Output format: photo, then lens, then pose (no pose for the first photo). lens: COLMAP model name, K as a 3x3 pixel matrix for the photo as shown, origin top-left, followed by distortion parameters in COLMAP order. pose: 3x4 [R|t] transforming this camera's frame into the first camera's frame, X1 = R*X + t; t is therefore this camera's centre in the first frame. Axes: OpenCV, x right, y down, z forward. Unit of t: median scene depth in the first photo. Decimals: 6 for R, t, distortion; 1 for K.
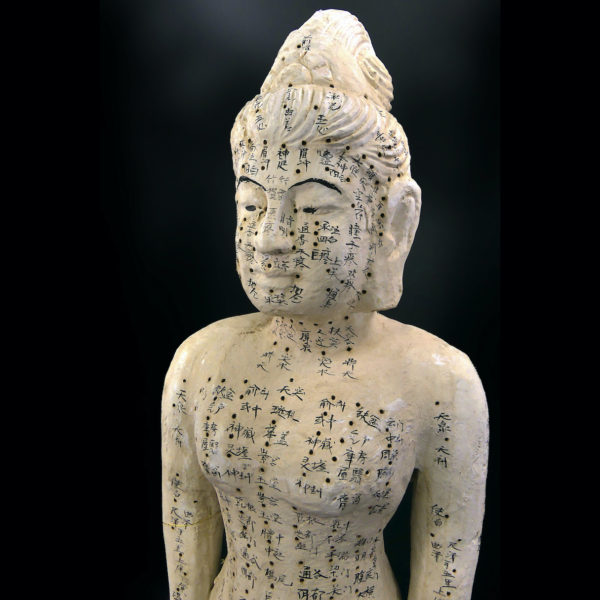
lens RADIAL K [[498.6, 0, 305.0], [0, 498.6, 297.5], [0, 0, 1]] dist [-0.015352, 0.006009]
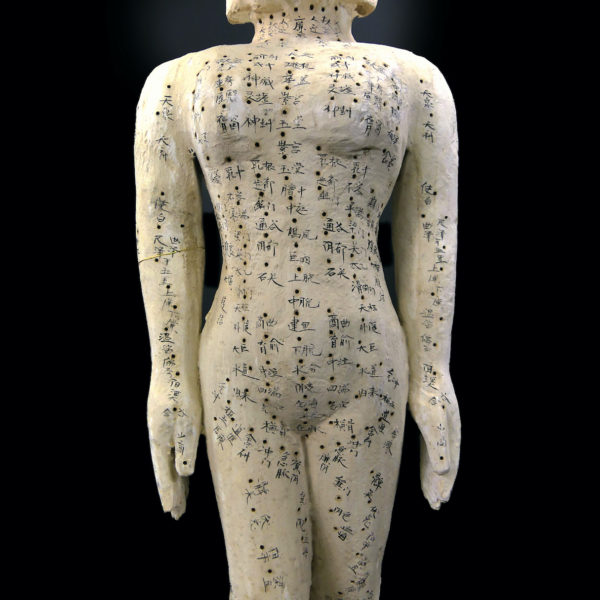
lens RADIAL K [[498.6, 0, 301.5], [0, 498.6, 303.1], [0, 0, 1]] dist [-0.015352, 0.006009]
pose [[0.944823, -0.057570, 0.322482, -0.383095], [0.086527, 0.993333, -0.076179, 0.774379], [-0.315946, 0.099879, 0.943505, 0.074267]]
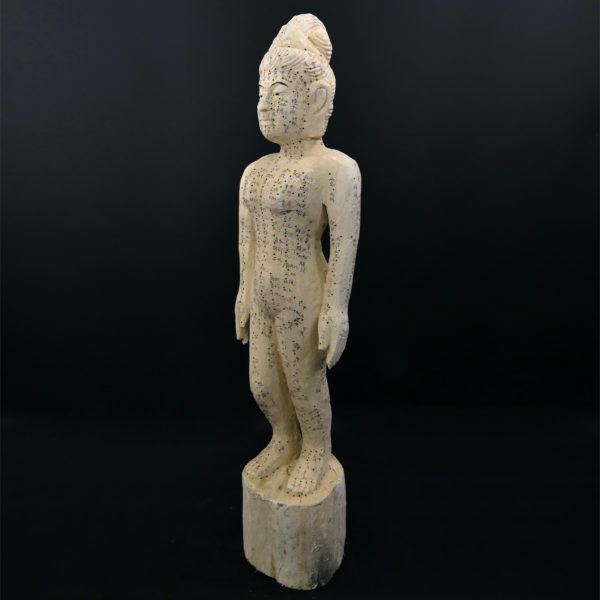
lens RADIAL K [[498.6, 0, 307.2], [0, 498.6, 289.2], [0, 0, 1]] dist [-0.015352, 0.006009]
pose [[0.929865, 0.069816, -0.361216, 1.084851], [-0.058095, 0.997375, 0.043223, 0.677699], [0.363285, -0.019207, 0.931480, -1.327331]]
